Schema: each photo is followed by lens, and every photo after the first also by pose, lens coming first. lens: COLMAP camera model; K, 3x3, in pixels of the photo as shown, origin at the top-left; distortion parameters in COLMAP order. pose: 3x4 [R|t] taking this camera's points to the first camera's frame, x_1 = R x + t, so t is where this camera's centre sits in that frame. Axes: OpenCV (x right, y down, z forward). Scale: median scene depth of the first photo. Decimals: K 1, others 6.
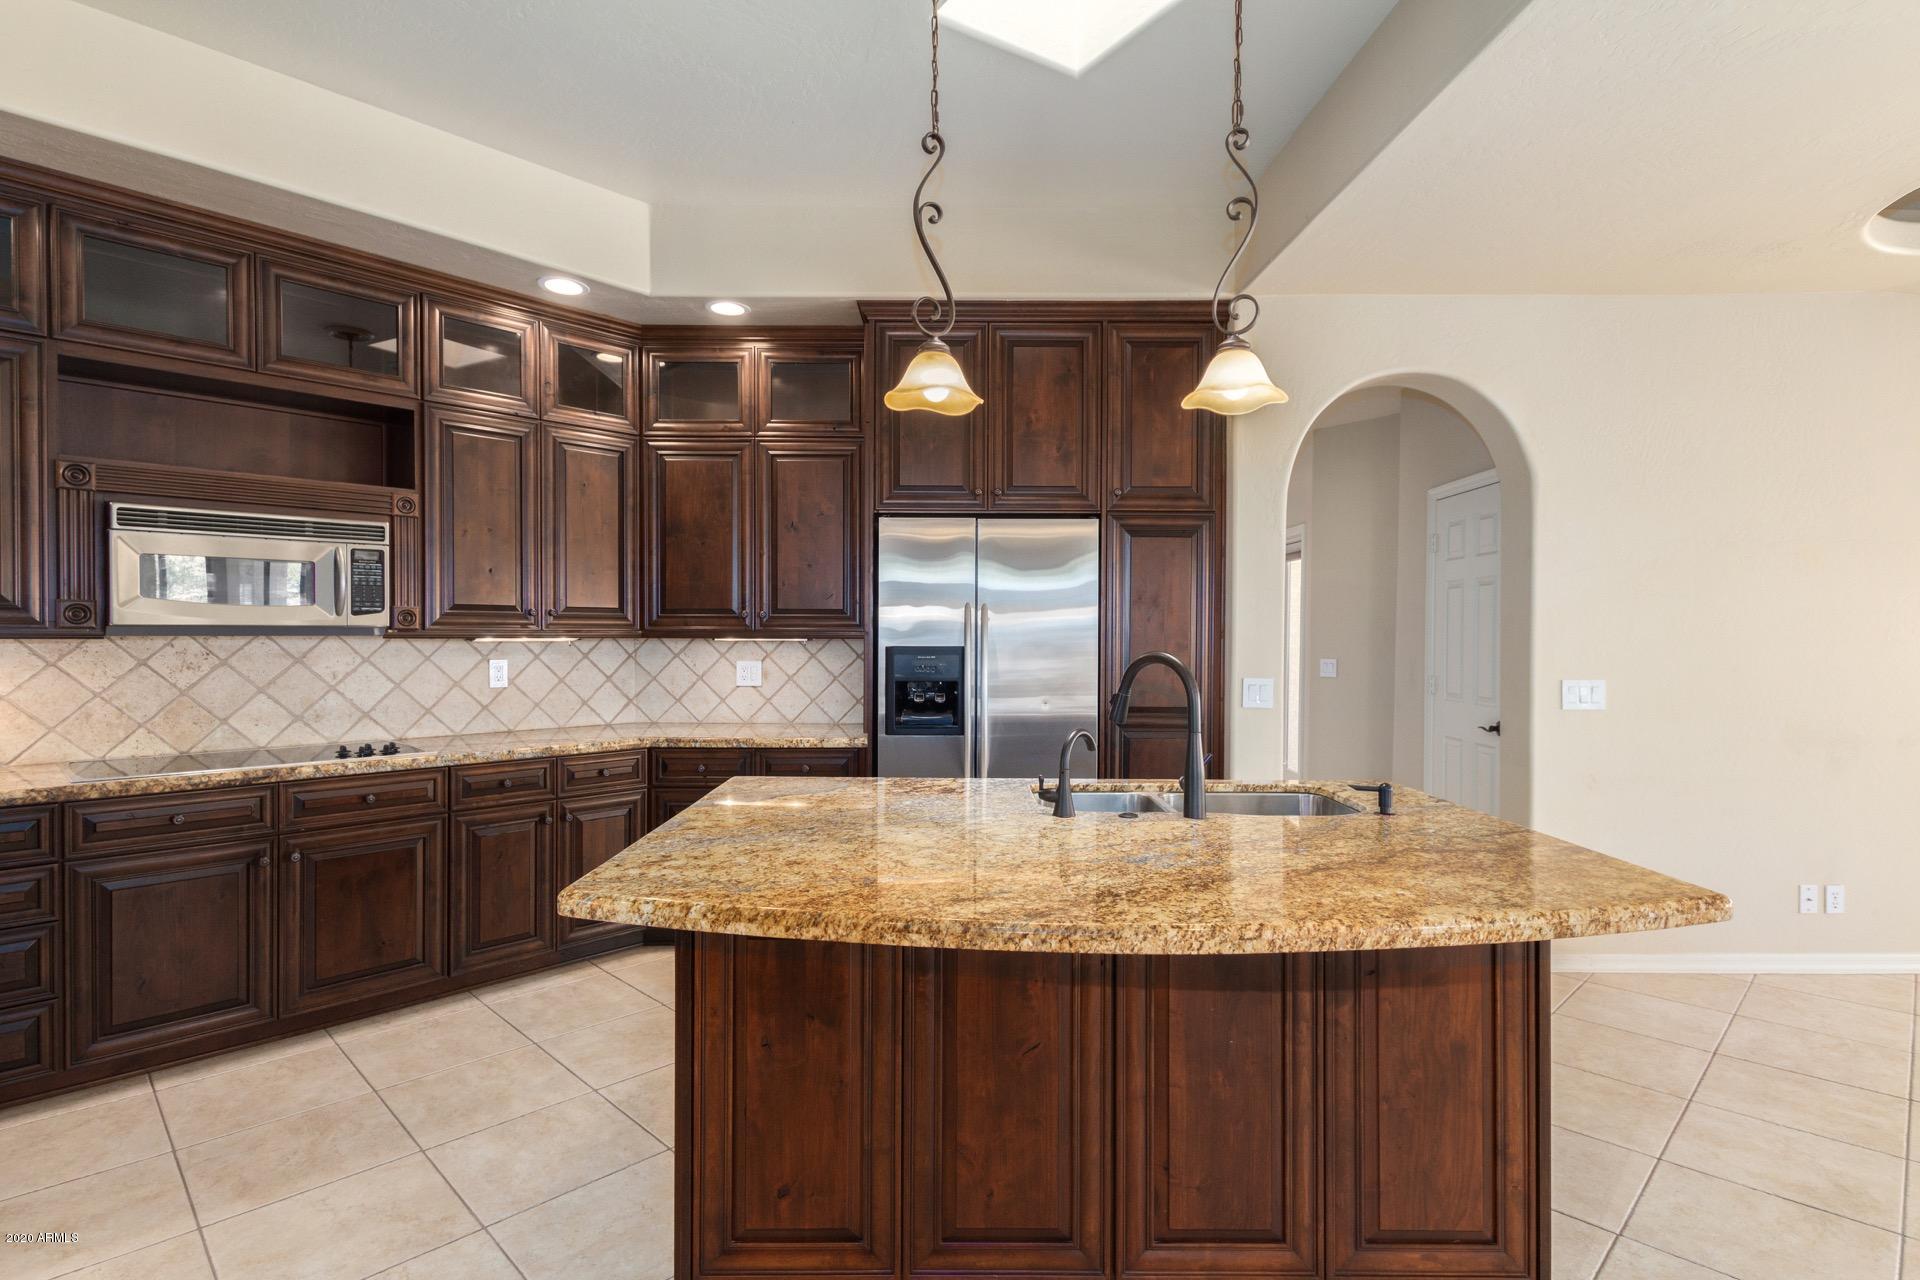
lens RADIAL K [[900.0, 0, 995.4], [0, 900.0, 644.7], [0, 0, 1]] dist [0.000788, -0.000019]
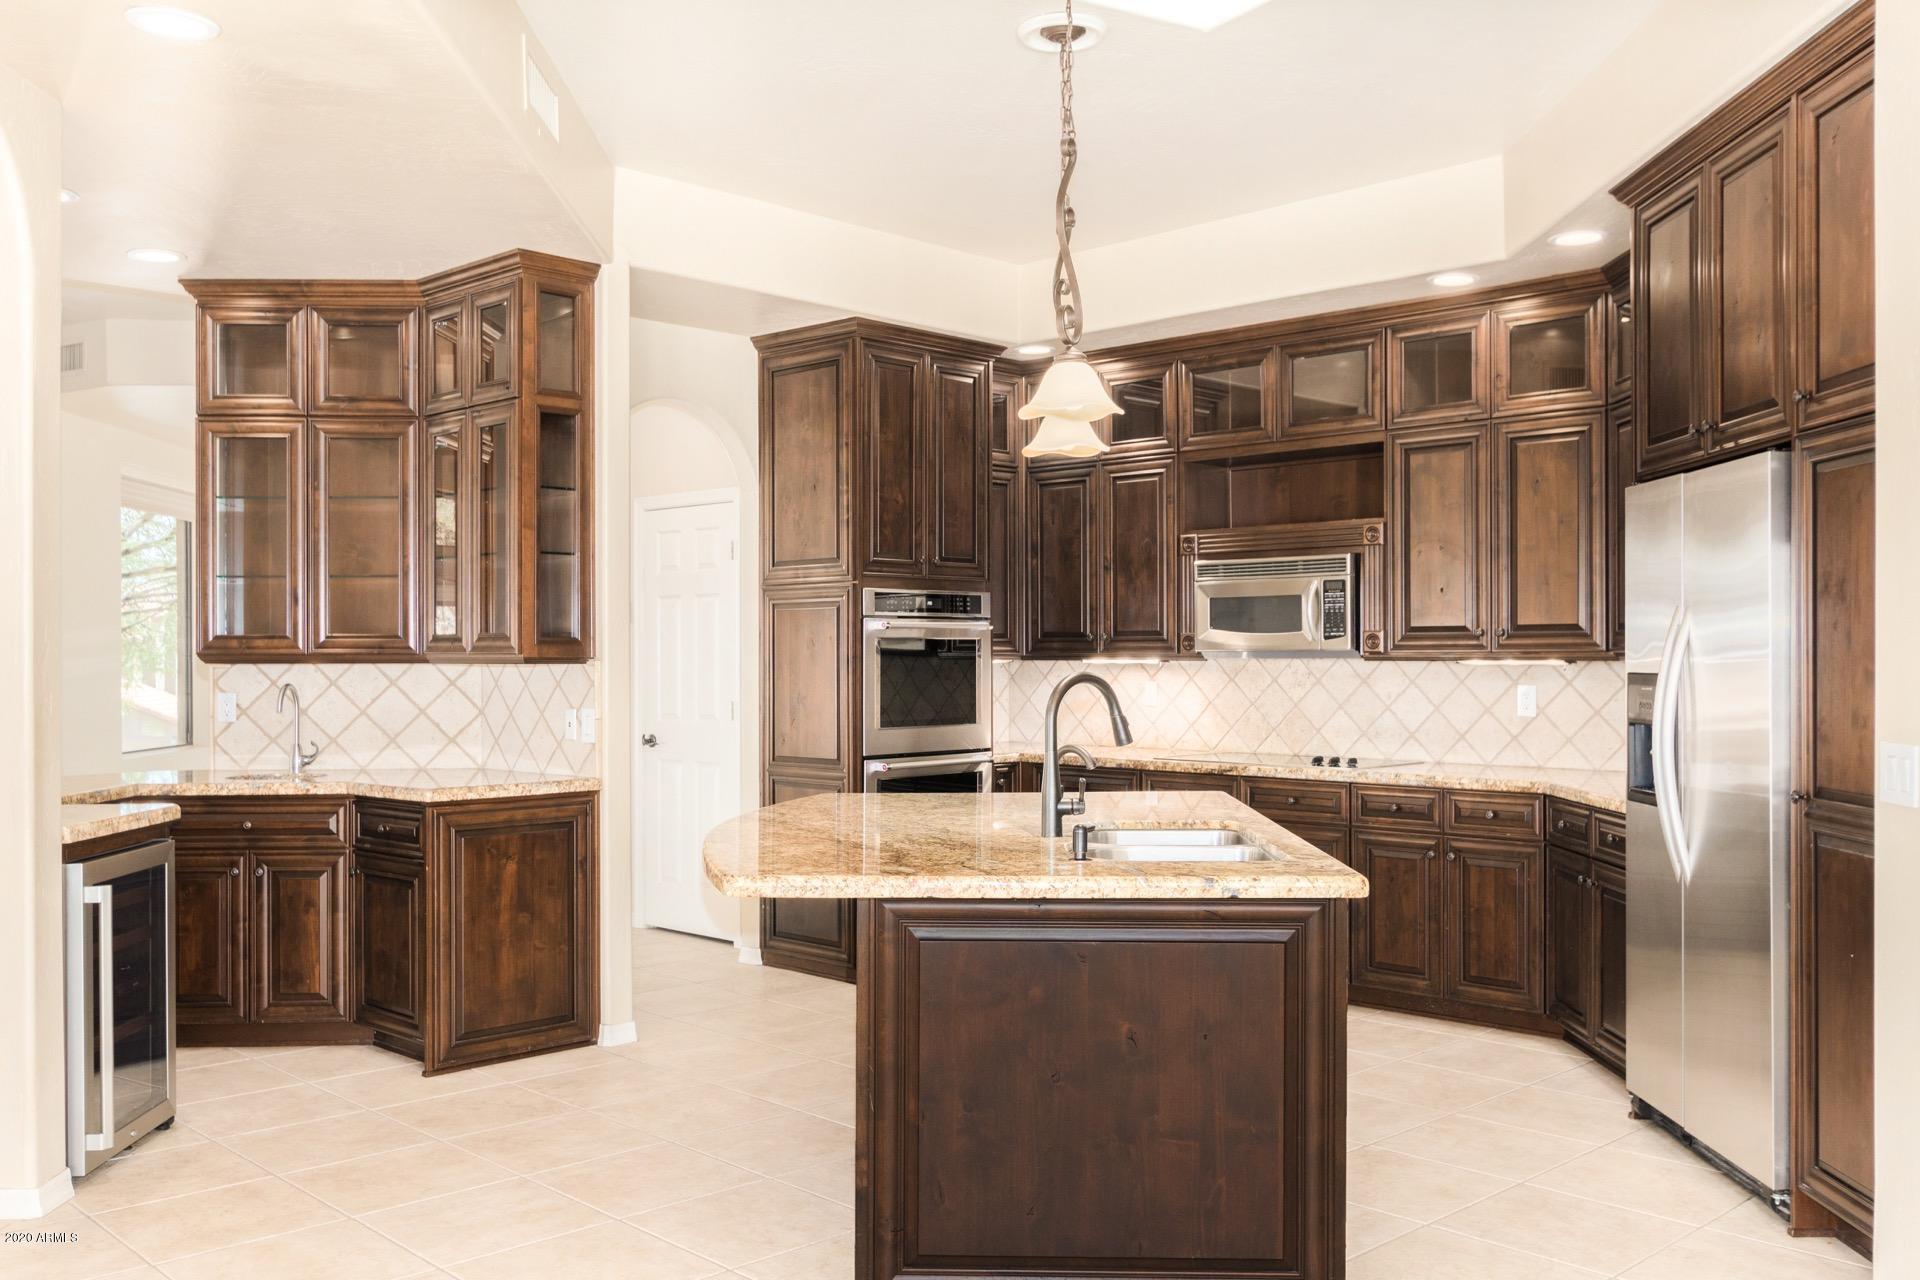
lens RADIAL K [[1680.5, 0, 967.5], [0, 1680.5, 662.7], [0, 0, 1]] dist [0.002122, -0.006187]
pose [[-0.024200, 0.000580, -0.999707, 1.261545], [-0.011201, 0.999937, 0.000852, -0.001093], [0.999644, 0.011218, -0.024192, 0.554434]]
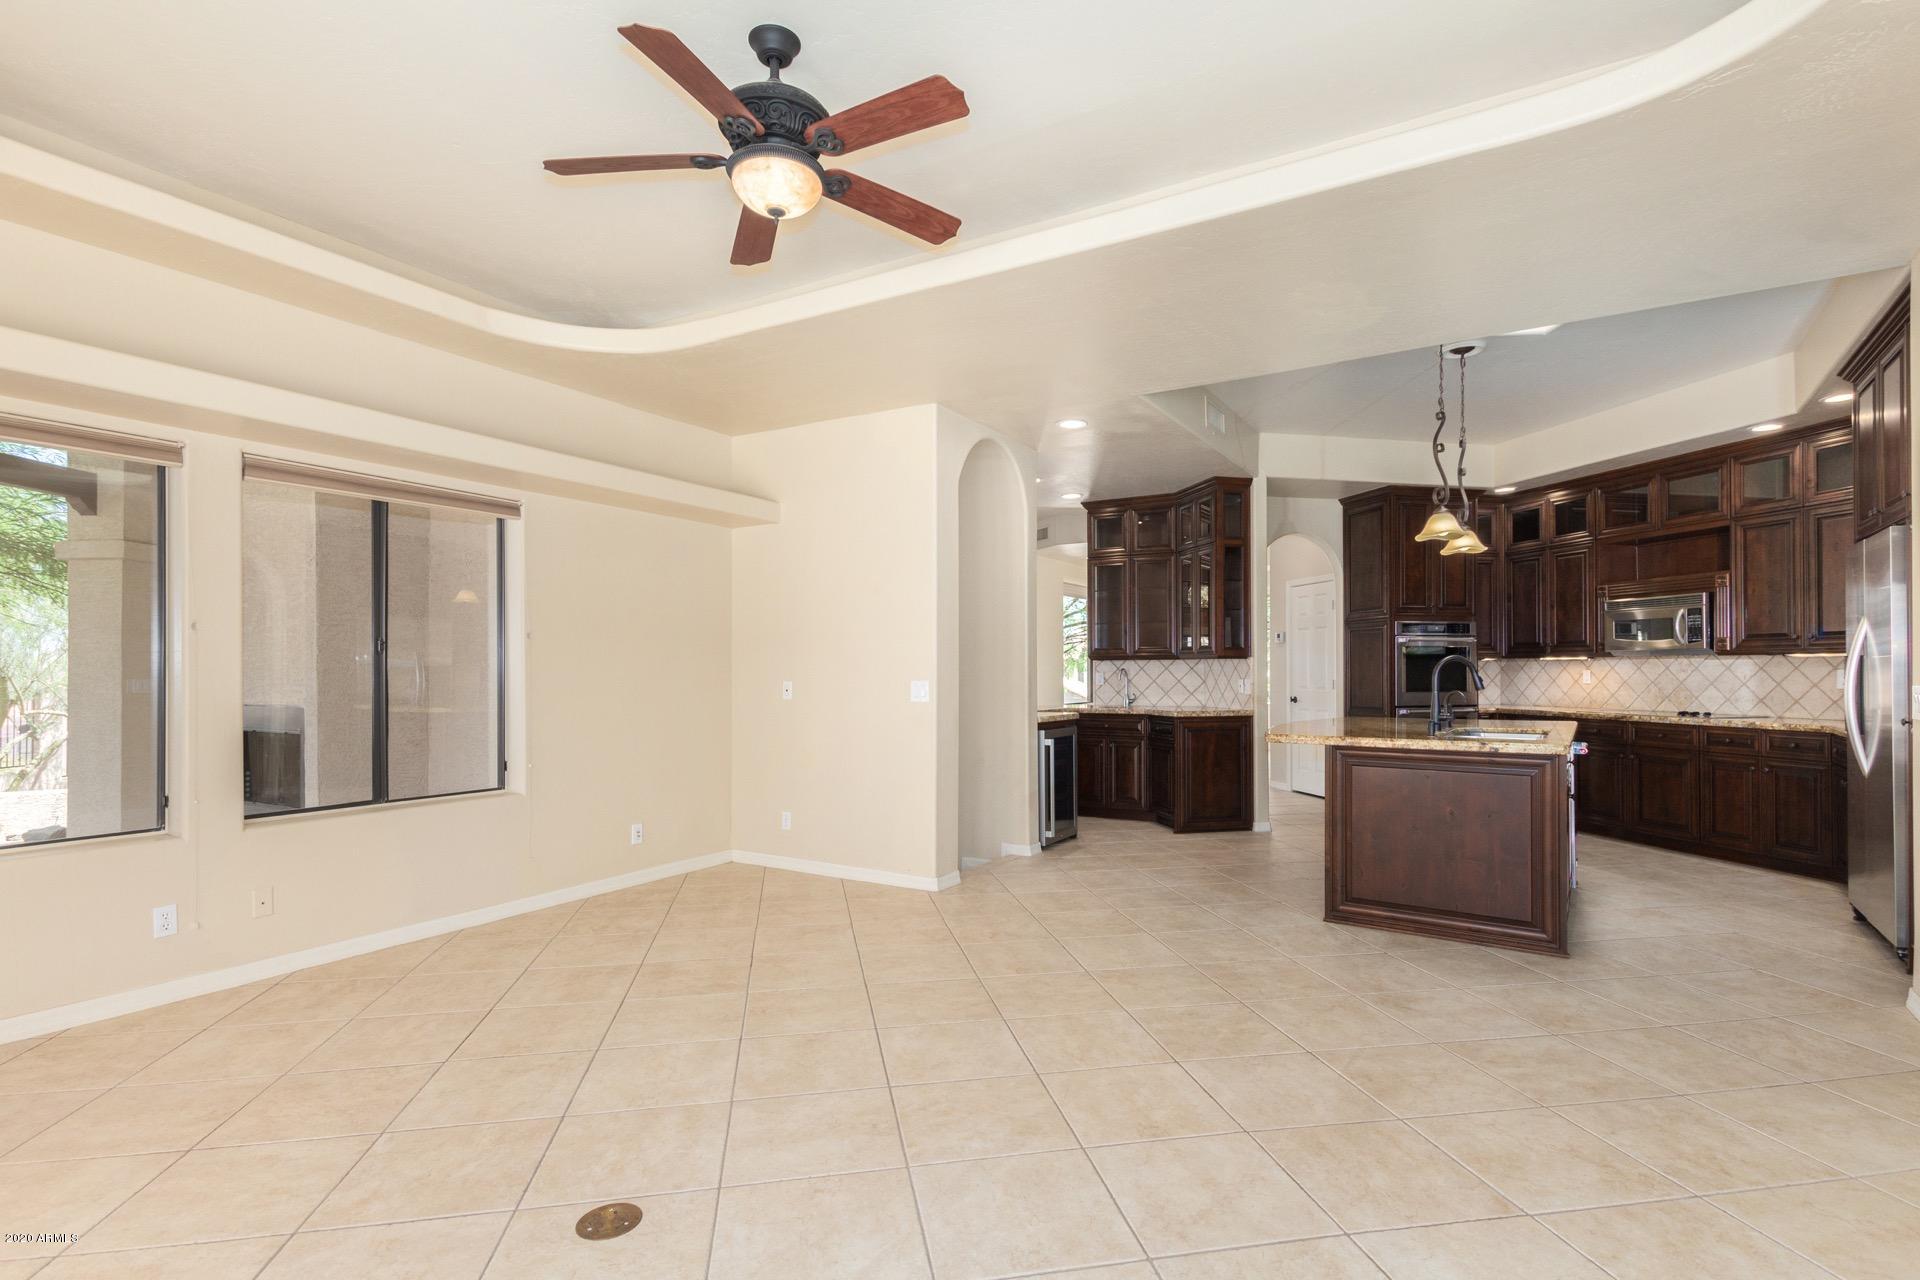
lens RADIAL K [[942.1, 0, 963.4], [0, 942.1, 662.8], [0, 0, 1]] dist [-0.001772, -0.001083]
pose [[-0.567230, -0.007748, -0.823523, 1.650839], [-0.008644, 0.999957, -0.003454, 0.026484], [0.823514, 0.005159, -0.567272, 0.789378]]
